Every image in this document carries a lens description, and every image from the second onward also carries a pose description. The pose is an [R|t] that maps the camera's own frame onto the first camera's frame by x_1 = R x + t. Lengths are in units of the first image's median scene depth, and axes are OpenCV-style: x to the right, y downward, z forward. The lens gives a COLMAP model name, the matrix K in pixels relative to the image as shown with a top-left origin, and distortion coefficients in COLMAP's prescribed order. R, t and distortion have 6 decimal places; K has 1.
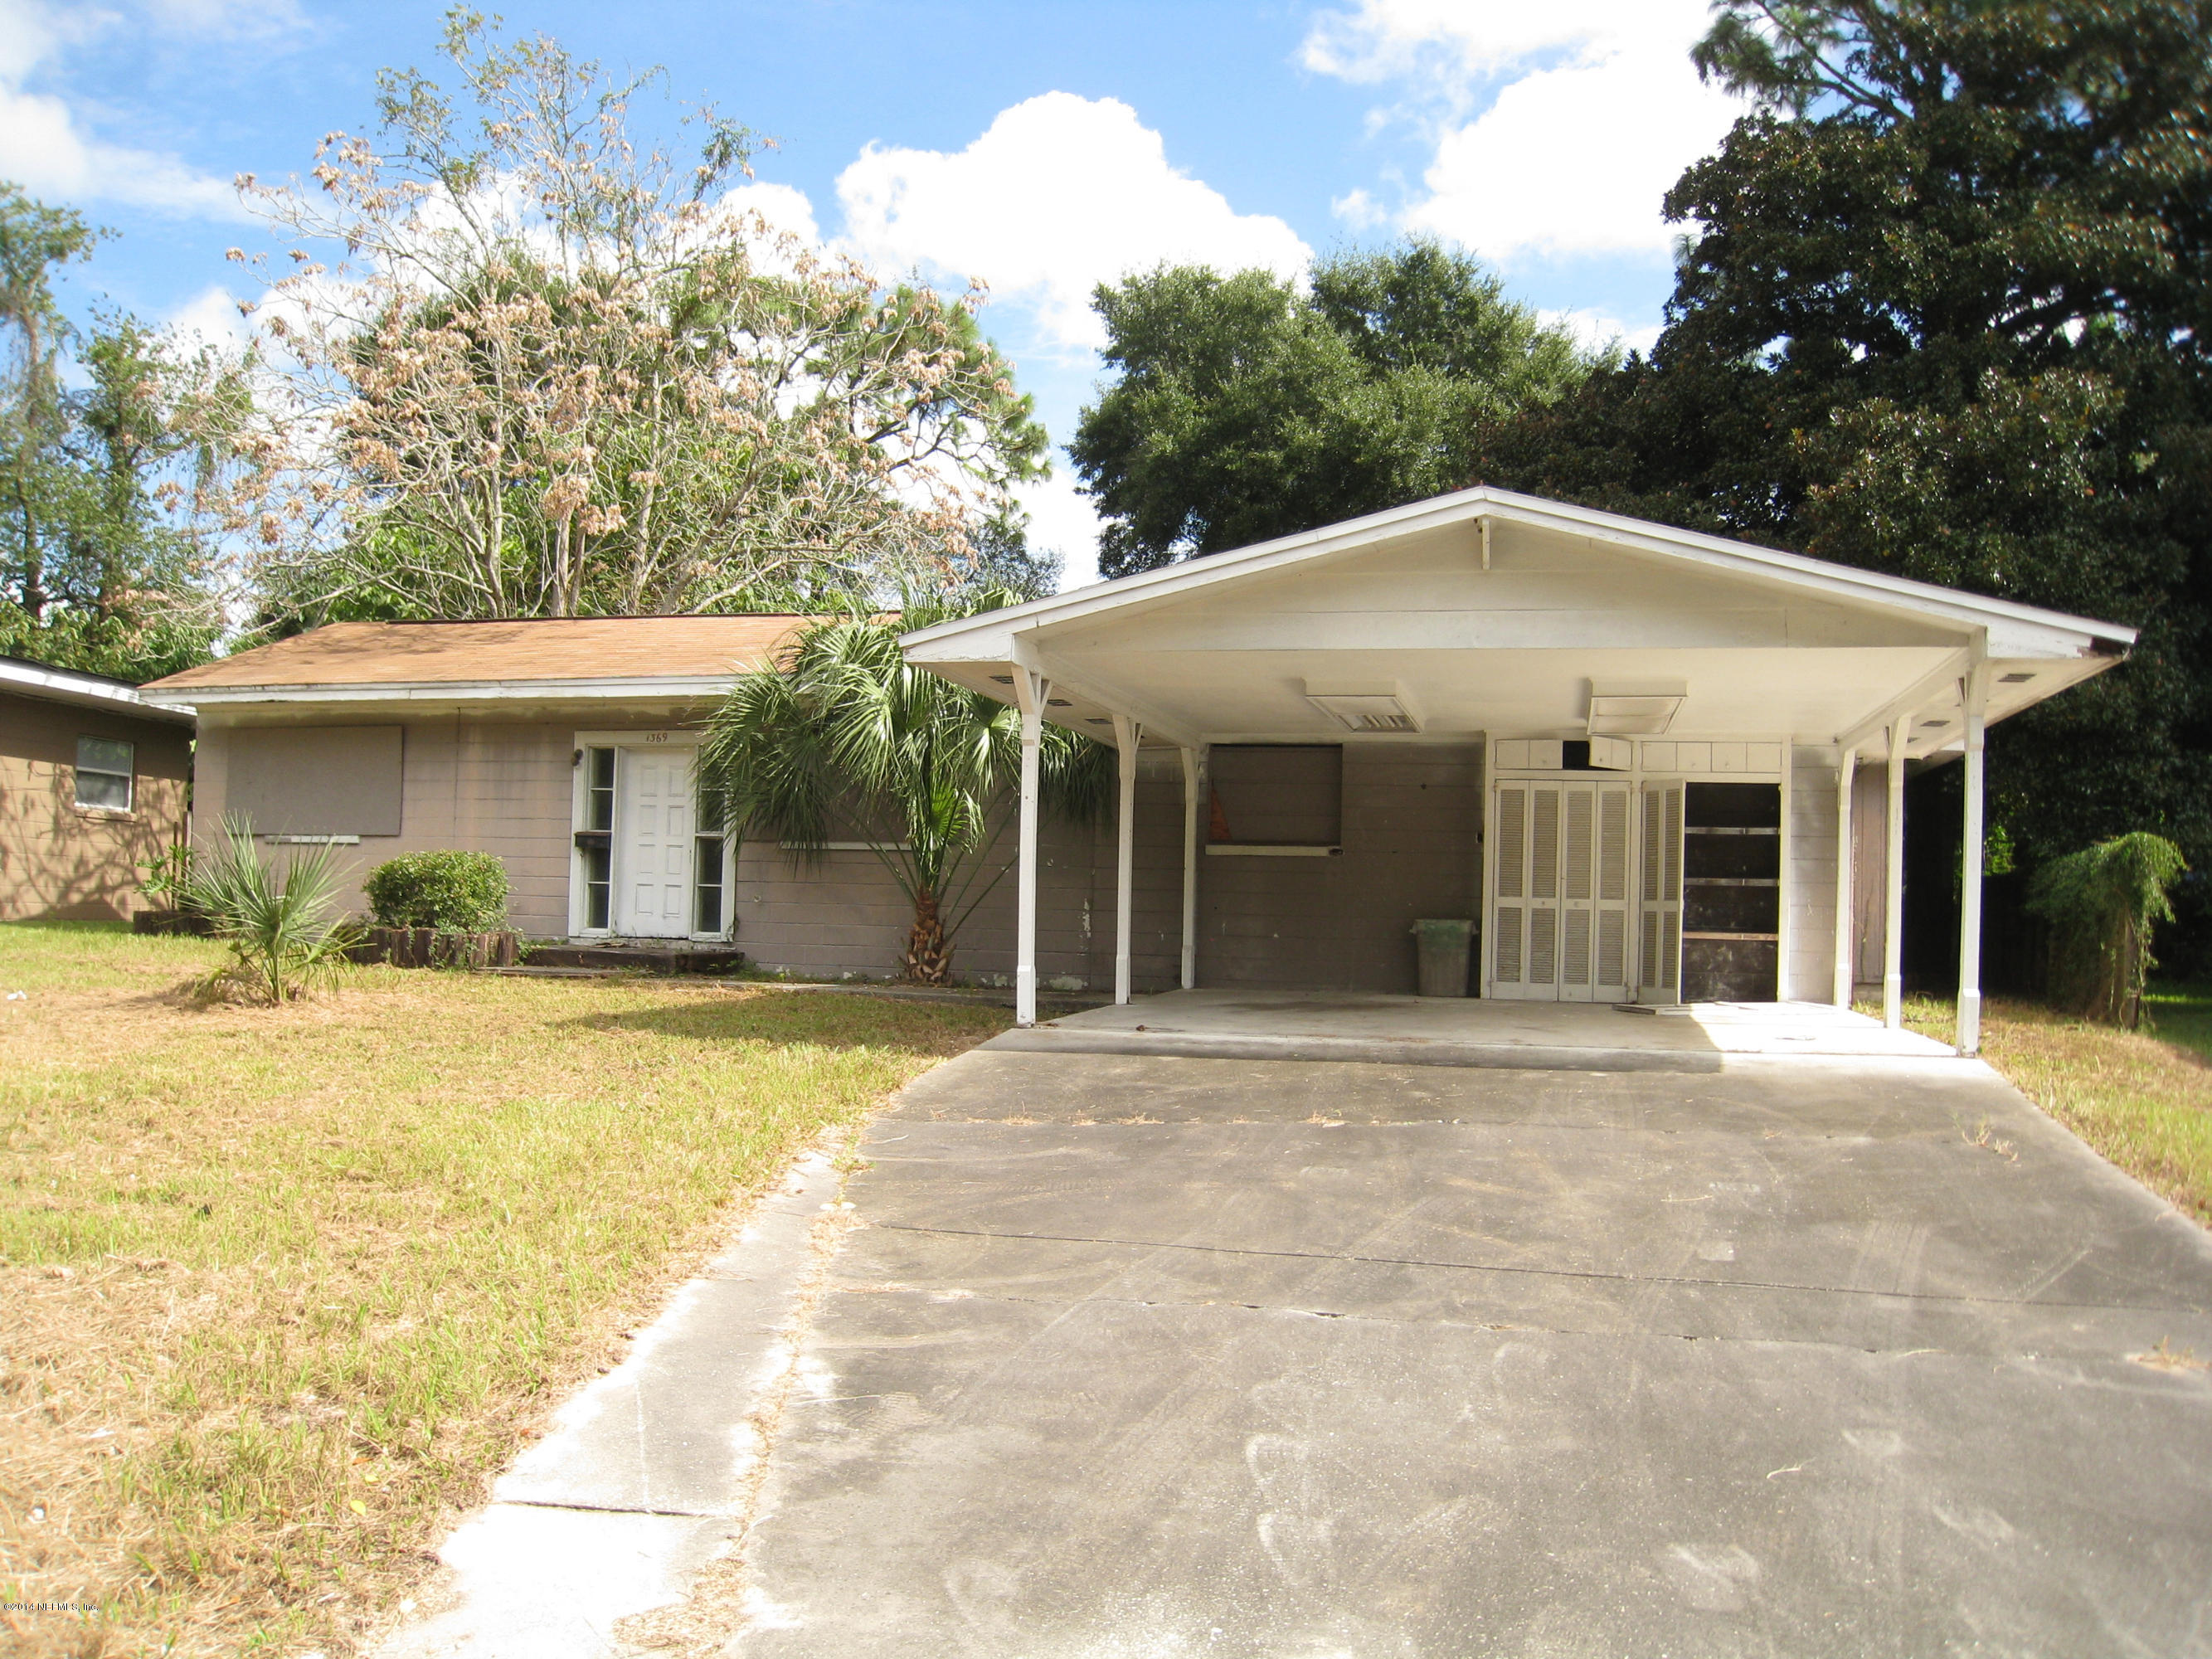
lens RADIAL K [[1871.3, 0, 1098.7], [0, 1871.3, 872.2], [0, 0, 1]] dist [-0.151600, 0.116581]
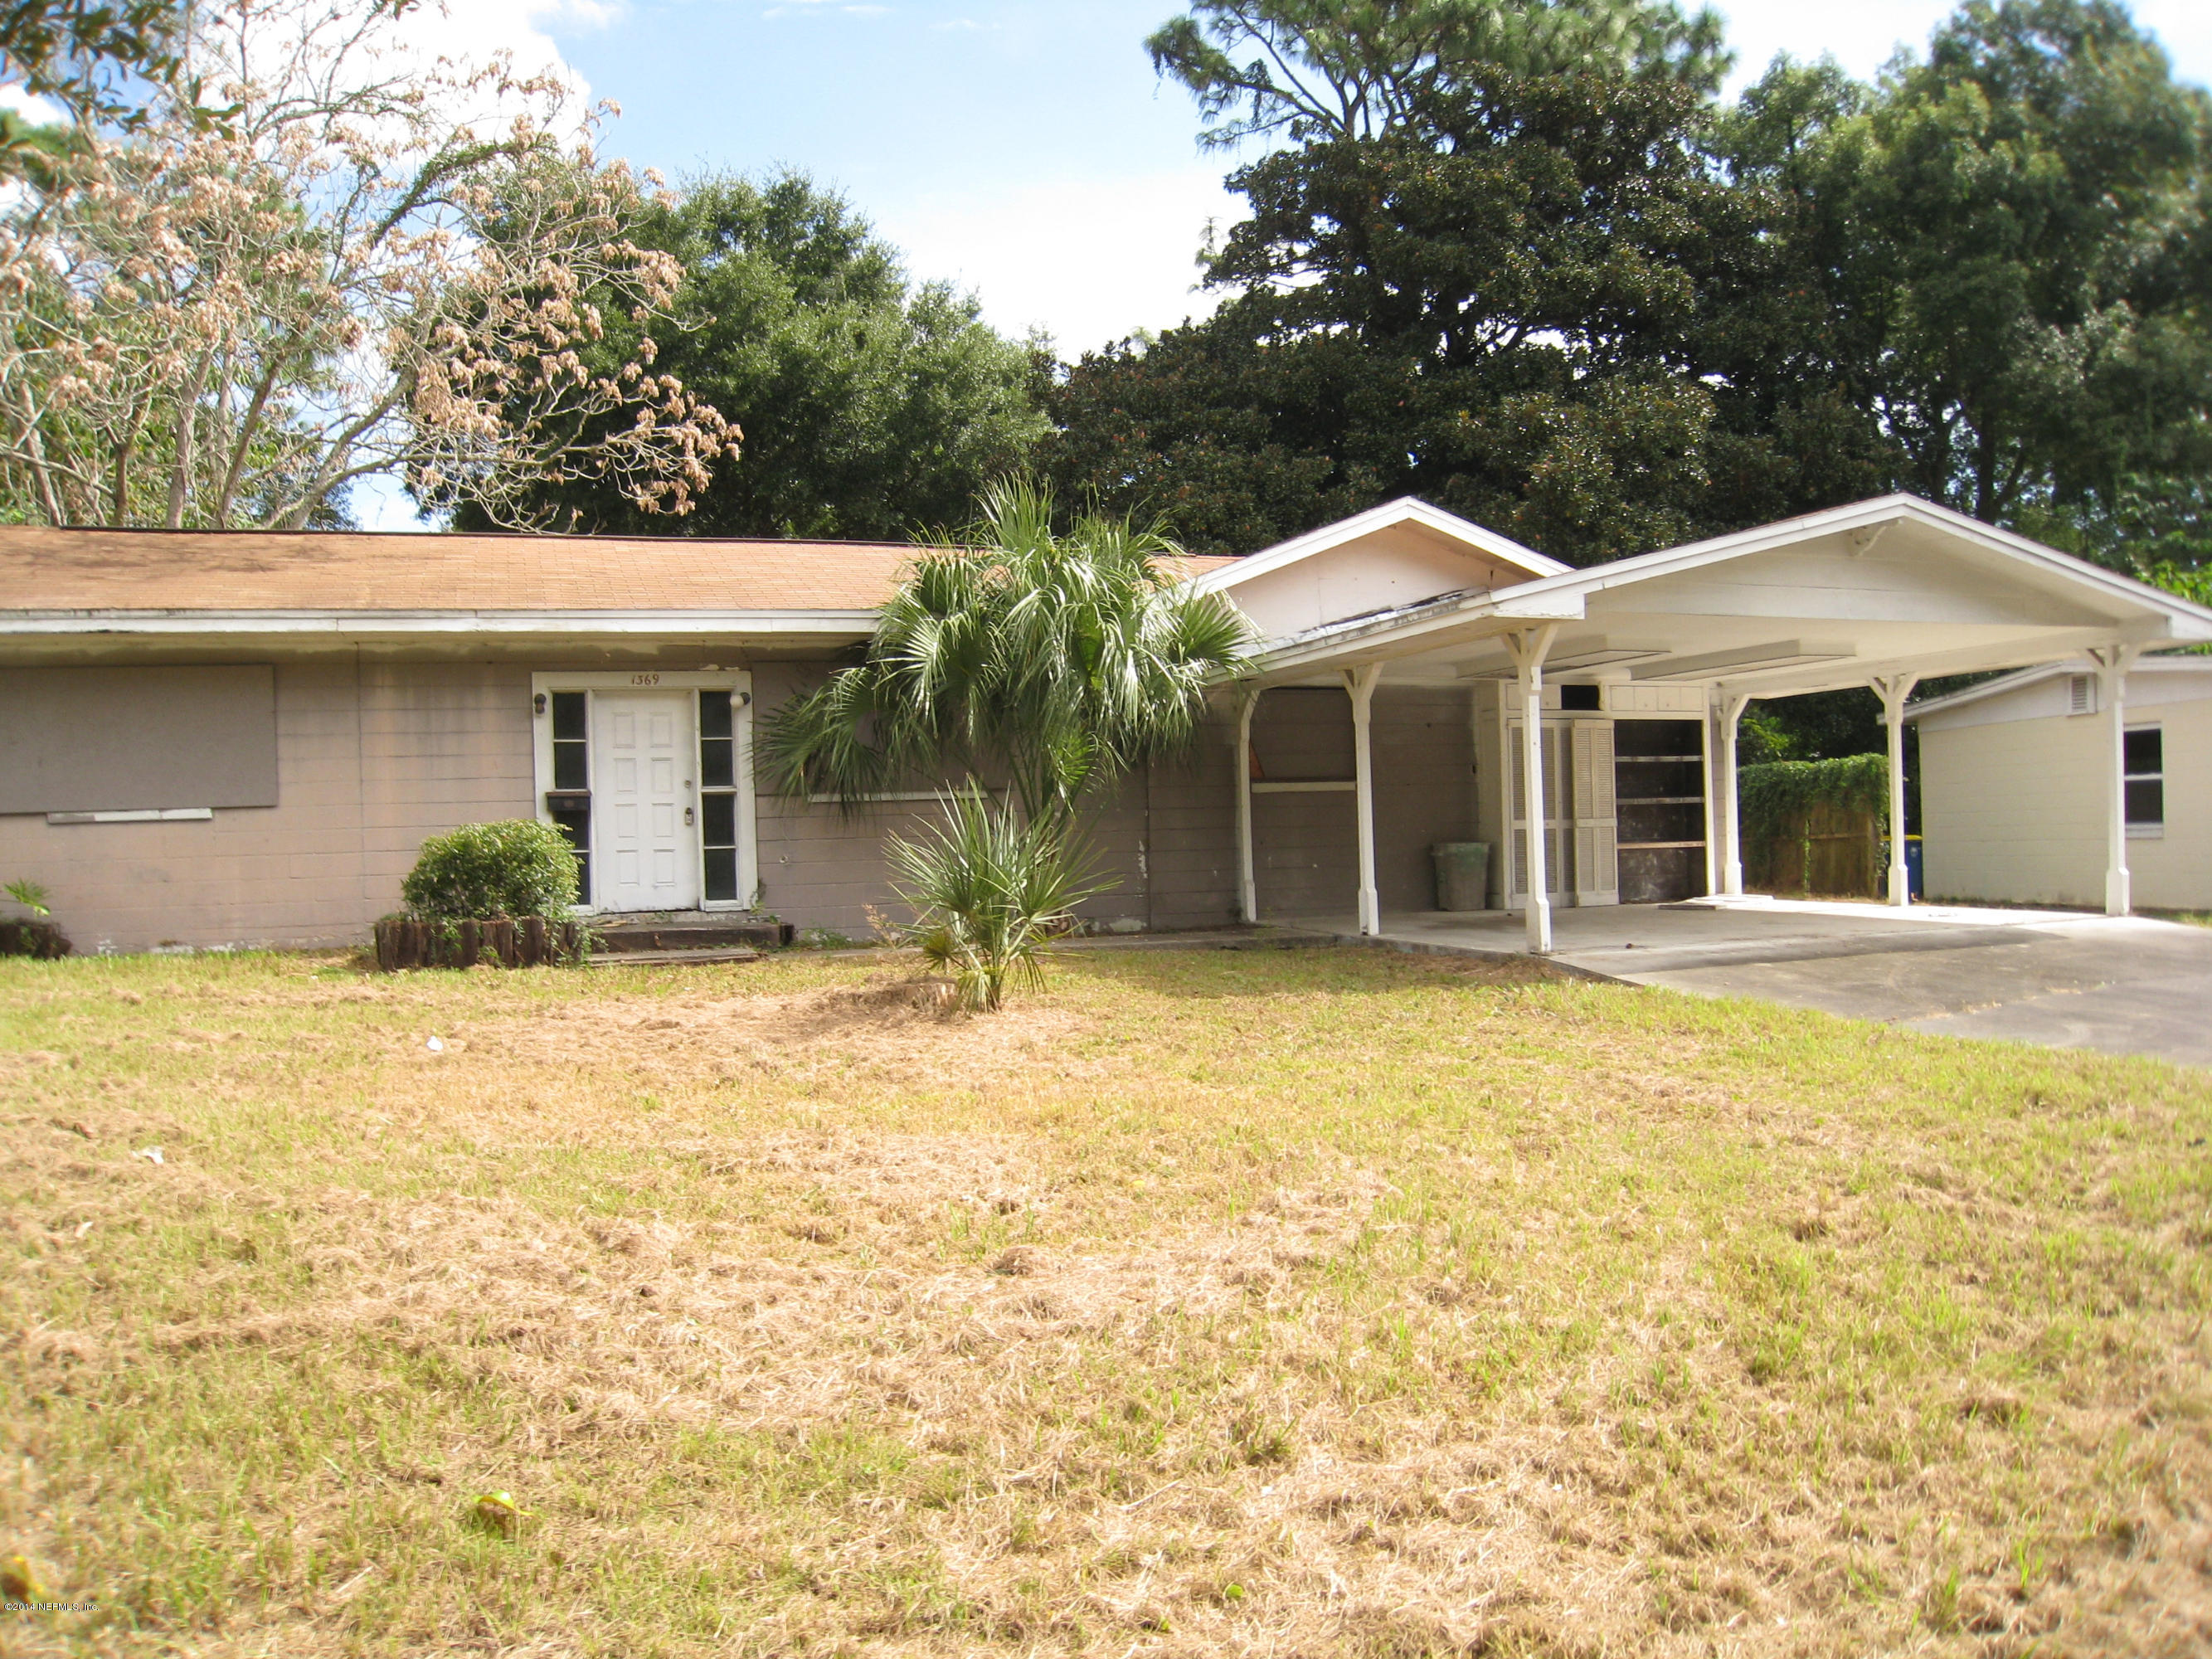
lens RADIAL K [[1871.3, 0, 1098.7], [0, 1871.3, 872.2], [0, 0, 1]] dist [-0.151600, 0.116581]
pose [[0.816398, -0.059300, 0.574437, -0.569578], [0.036198, 0.998013, 0.051581, -0.020200], [-0.576354, -0.021317, 0.816922, 0.175145]]
